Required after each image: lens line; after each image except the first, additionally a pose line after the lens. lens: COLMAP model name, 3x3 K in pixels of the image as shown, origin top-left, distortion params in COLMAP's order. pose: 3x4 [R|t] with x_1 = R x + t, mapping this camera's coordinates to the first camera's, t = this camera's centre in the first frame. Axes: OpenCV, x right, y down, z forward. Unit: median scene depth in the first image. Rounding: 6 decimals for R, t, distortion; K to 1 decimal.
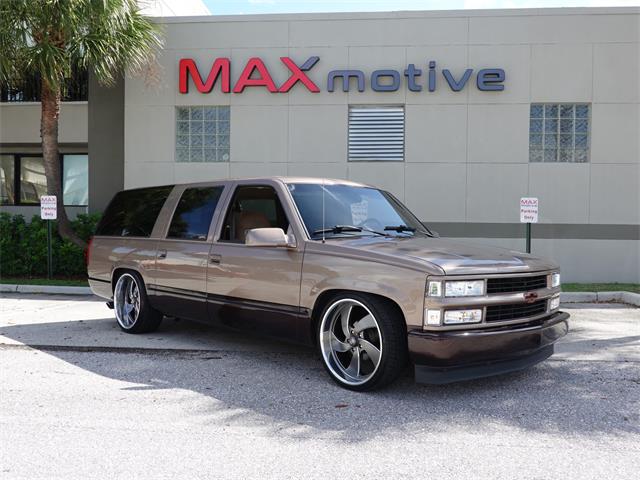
lens RADIAL K [[613.2, 0, 319.4], [0, 613.2, 246.0], [0, 0, 1]] dist [-0.010443, 0.000000]
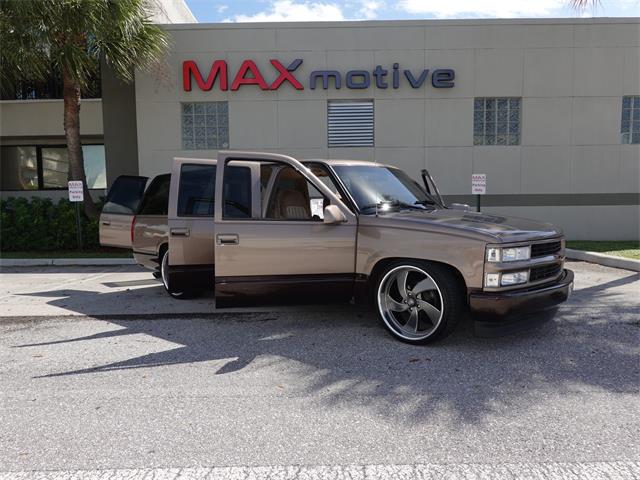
lens RADIAL K [[481.8, 0, 318.9], [0, 481.8, 242.6], [0, 0, 1]] dist [-0.000167, 0.006936]
pose [[0.995383, -0.033309, 0.090021, -0.069211], [0.028275, 0.997994, 0.056636, -0.004259], [-0.091727, -0.053829, 0.994328, 0.044592]]
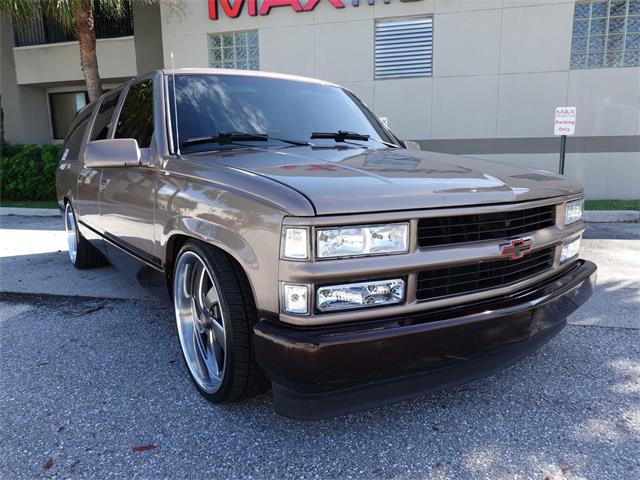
lens RADIAL K [[481.8, 0, 319.9], [0, 481.8, 242.6], [0, 0, 1]] dist [-0.000167, 0.006936]
pose [[0.988033, -0.001048, -0.154237, 0.085554], [0.024406, 0.988441, 0.149631, 0.003810], [0.152297, -0.151605, 0.976638, 0.199632]]
